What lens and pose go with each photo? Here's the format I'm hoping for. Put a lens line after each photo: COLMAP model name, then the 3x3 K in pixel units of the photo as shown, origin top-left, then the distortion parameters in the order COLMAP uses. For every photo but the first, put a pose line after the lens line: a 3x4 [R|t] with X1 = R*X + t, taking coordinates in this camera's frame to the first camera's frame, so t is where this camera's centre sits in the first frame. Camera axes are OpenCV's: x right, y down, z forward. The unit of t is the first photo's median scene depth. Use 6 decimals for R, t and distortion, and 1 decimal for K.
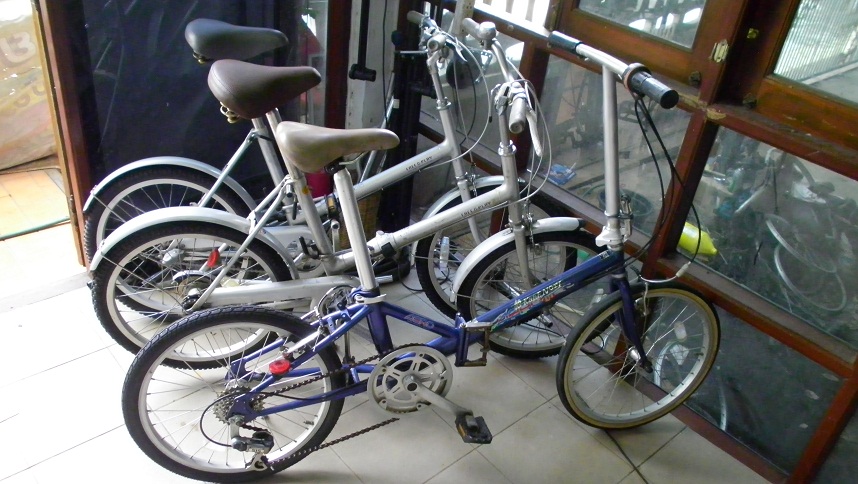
lens RADIAL K [[726.5, 0, 429.0], [0, 726.5, 242.0], [0, 0, 1]] dist [0.009597, -0.000852]
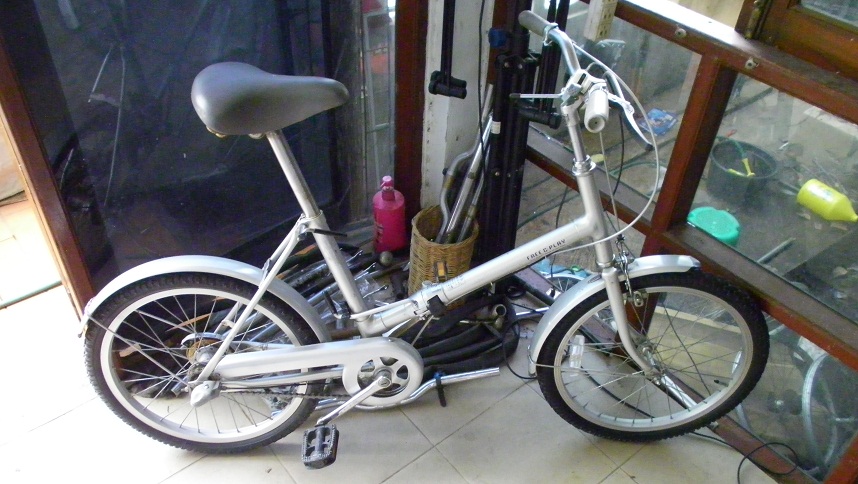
lens RADIAL K [[715.6, 0, 429.0], [0, 715.6, 242.0], [0, 0, 1]] dist [0.155343, -0.333710]
pose [[0.996735, -0.028329, -0.075614, -0.071043], [0.038492, 0.989886, 0.136542, -0.209356], [0.070982, -0.139006, 0.987744, 0.318048]]
